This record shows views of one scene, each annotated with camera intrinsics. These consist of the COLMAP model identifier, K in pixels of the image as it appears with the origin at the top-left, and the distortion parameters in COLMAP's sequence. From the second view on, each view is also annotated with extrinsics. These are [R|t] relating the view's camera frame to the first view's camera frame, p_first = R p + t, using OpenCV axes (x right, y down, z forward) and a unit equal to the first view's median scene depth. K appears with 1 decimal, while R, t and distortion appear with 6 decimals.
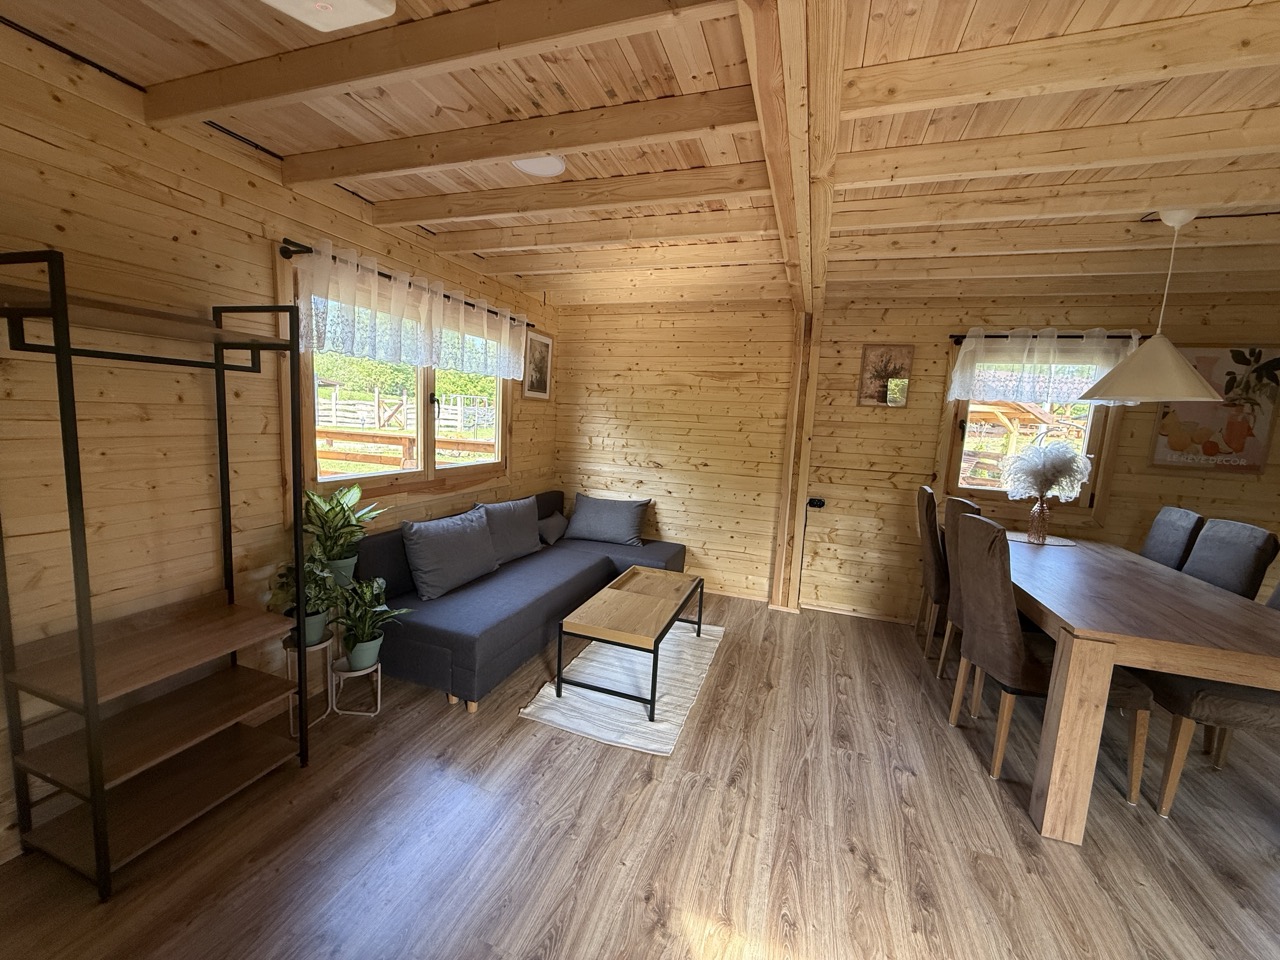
lens RADIAL K [[508.9, 0, 634.3], [0, 508.9, 481.0], [0, 0, 1]] dist [0.001318, 0.000016]
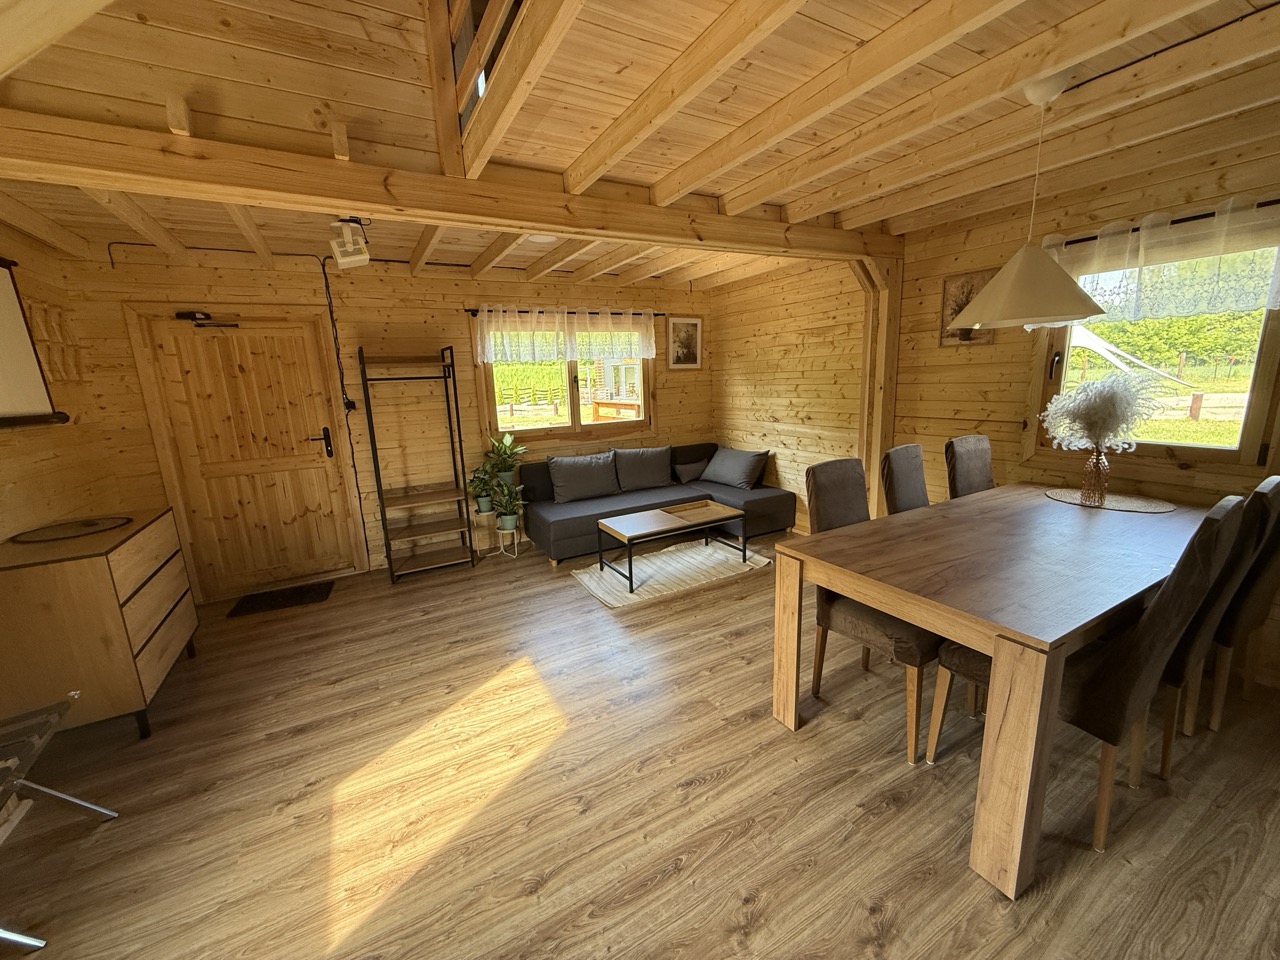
lens RADIAL K [[508.9, 0, 635.4], [0, 508.9, 481.2], [0, 0, 1]] dist [0.001318, 0.000016]
pose [[0.743181, 0.055490, -0.666786, 0.683634], [-0.008365, 0.997248, 0.073668, 0.028291], [0.669039, -0.049170, 0.741599, -0.044212]]
